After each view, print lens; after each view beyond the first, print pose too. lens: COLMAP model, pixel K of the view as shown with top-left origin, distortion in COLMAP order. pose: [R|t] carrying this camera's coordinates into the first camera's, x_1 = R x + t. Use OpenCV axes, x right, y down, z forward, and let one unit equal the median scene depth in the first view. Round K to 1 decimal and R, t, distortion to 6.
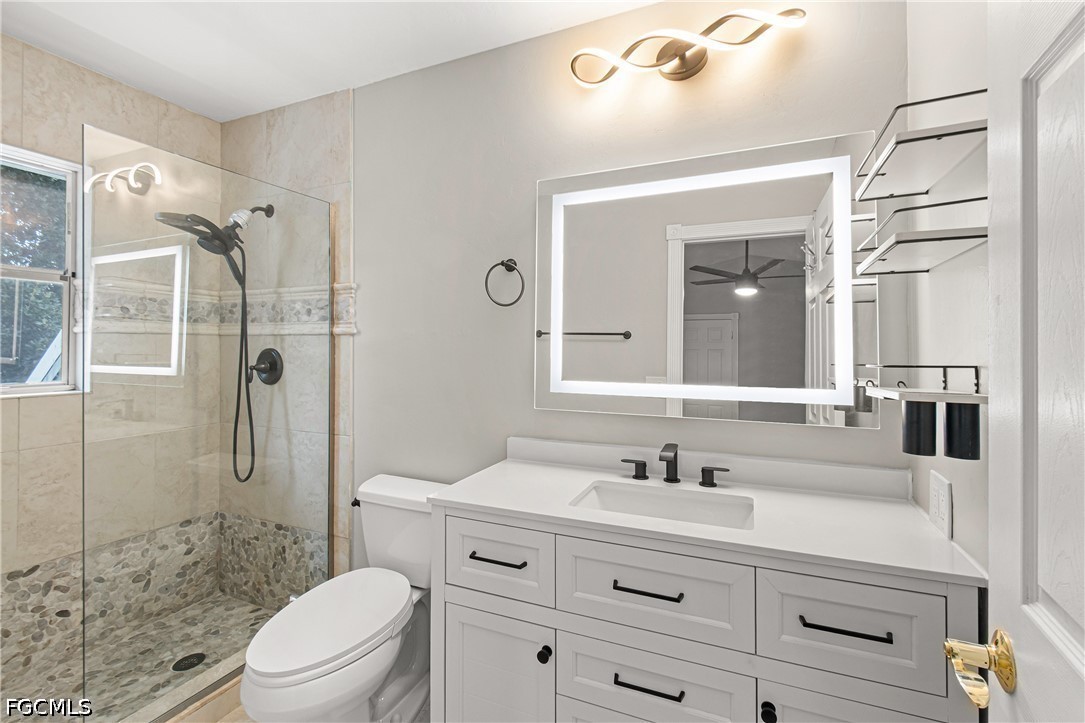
lens RADIAL K [[485.0, 0, 543.8], [0, 485.0, 345.5], [0, 0, 1]] dist [0.004215, -0.001341]
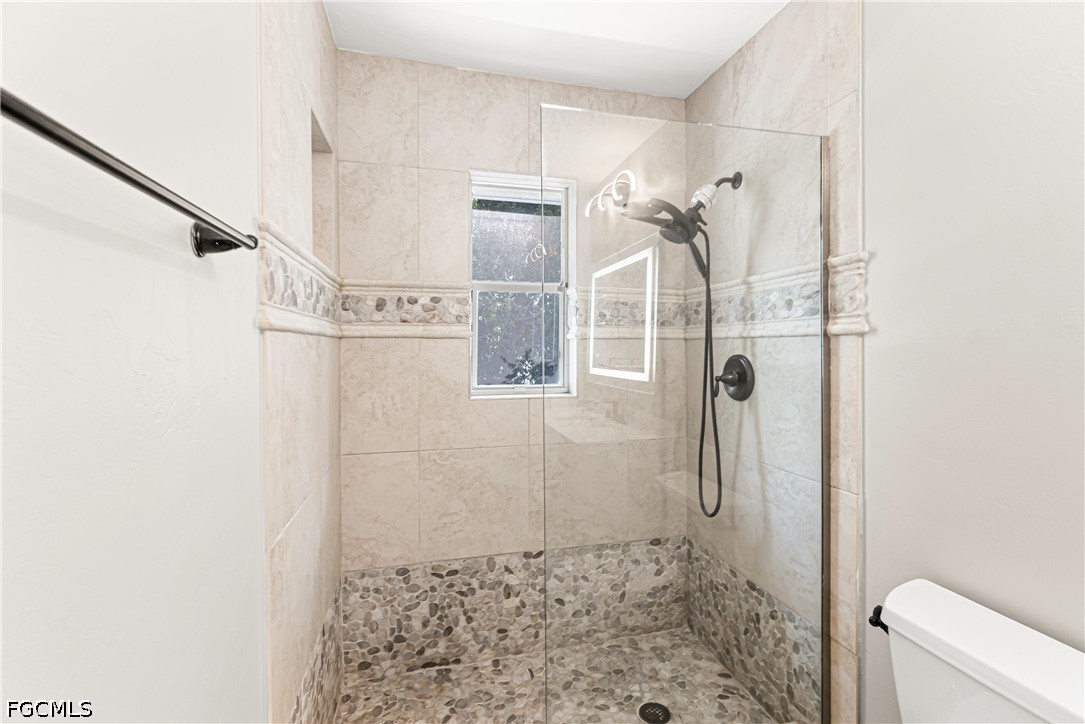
lens RADIAL K [[485.0, 0, 543.8], [0, 485.0, 346.0], [0, 0, 1]] dist [0.004215, -0.001341]
pose [[0.623438, -0.007919, -0.781833, -0.148344], [0.003521, 0.999967, -0.007320, -0.003622], [0.781865, 0.001811, 0.623445, 0.267753]]
